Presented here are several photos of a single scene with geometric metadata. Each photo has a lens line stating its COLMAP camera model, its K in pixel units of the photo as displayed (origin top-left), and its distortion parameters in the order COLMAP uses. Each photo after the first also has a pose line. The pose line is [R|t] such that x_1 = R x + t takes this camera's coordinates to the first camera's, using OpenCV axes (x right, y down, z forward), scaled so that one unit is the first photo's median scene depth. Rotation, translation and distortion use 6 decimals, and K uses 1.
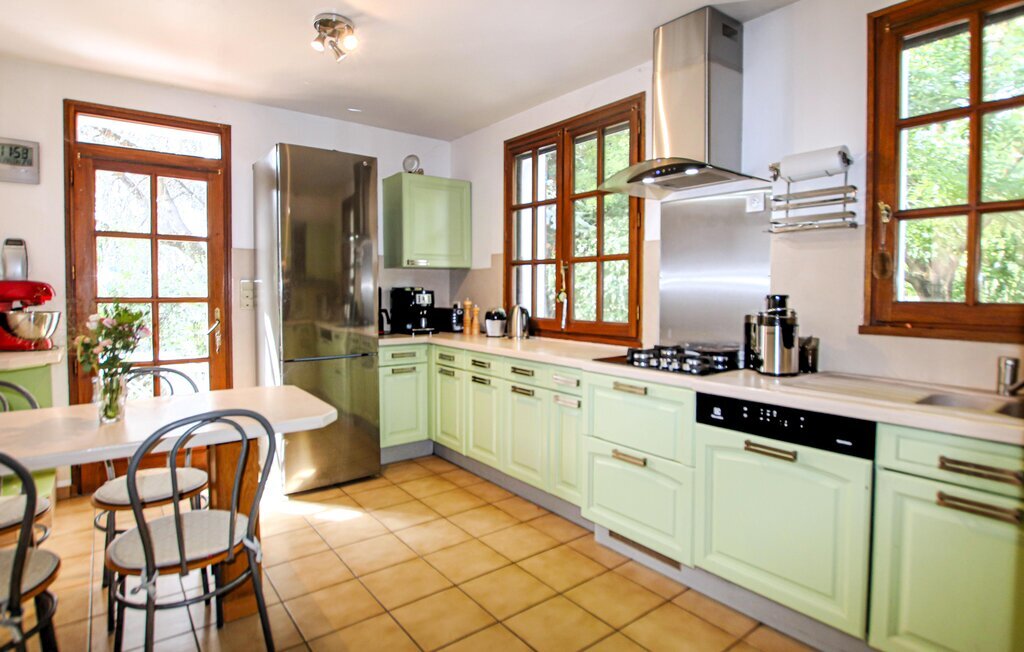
lens RADIAL K [[533.8, 0, 498.5], [0, 533.8, 305.1], [0, 0, 1]] dist [-0.023194, -0.000550]
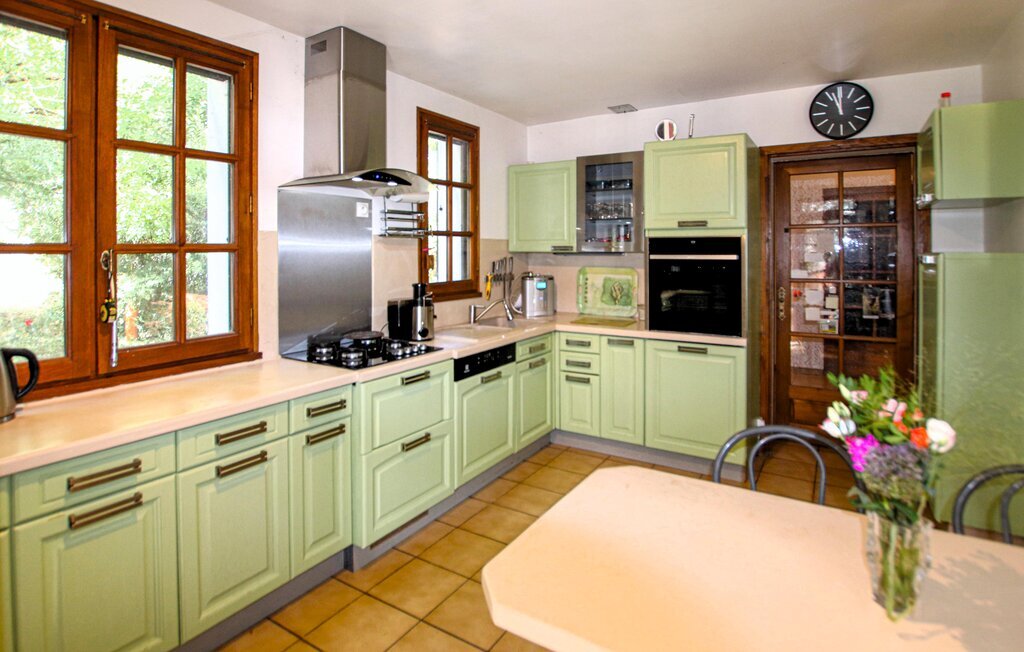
lens RADIAL K [[533.8, 0, 514.8], [0, 533.8, 247.8], [0, 0, 1]] dist [-0.023194, -0.000550]
pose [[-0.365701, -0.000940, 0.930732, -0.674665], [0.029421, 0.999488, 0.012570, -0.094880], [-0.930267, 0.031980, -0.365486, 0.961952]]
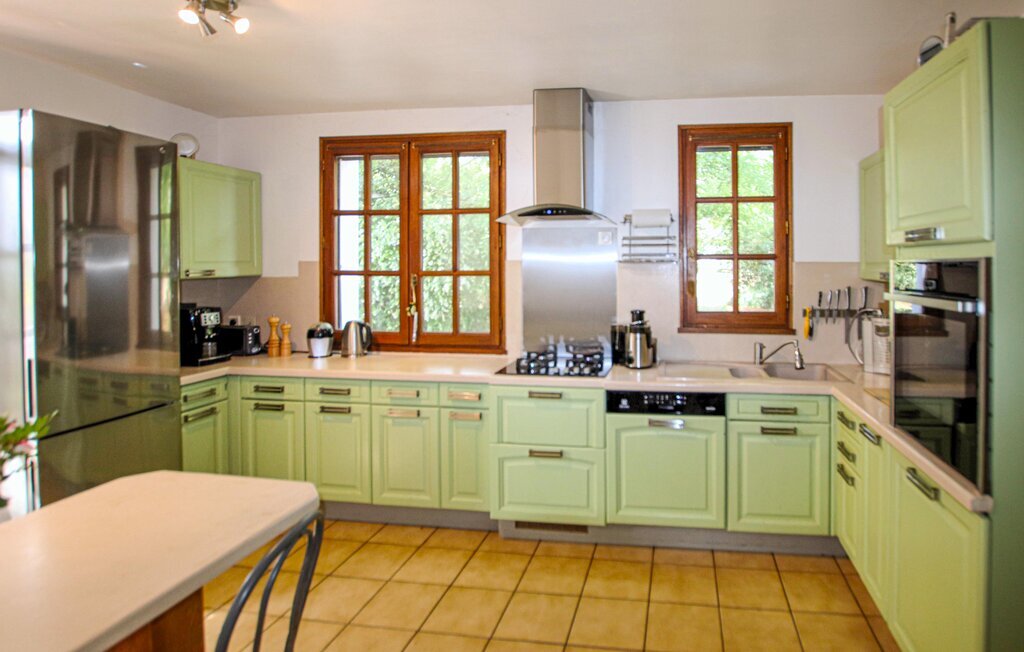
lens RADIAL K [[529.5, 0, 609.8], [0, 529.5, 265.9], [0, 0, 1]] dist [-0.025655, -0.000330]
pose [[0.696122, -0.006349, 0.717895, -0.398722], [0.025908, 0.999532, -0.016282, -0.087125], [-0.717455, 0.029934, 0.695961, 0.053497]]
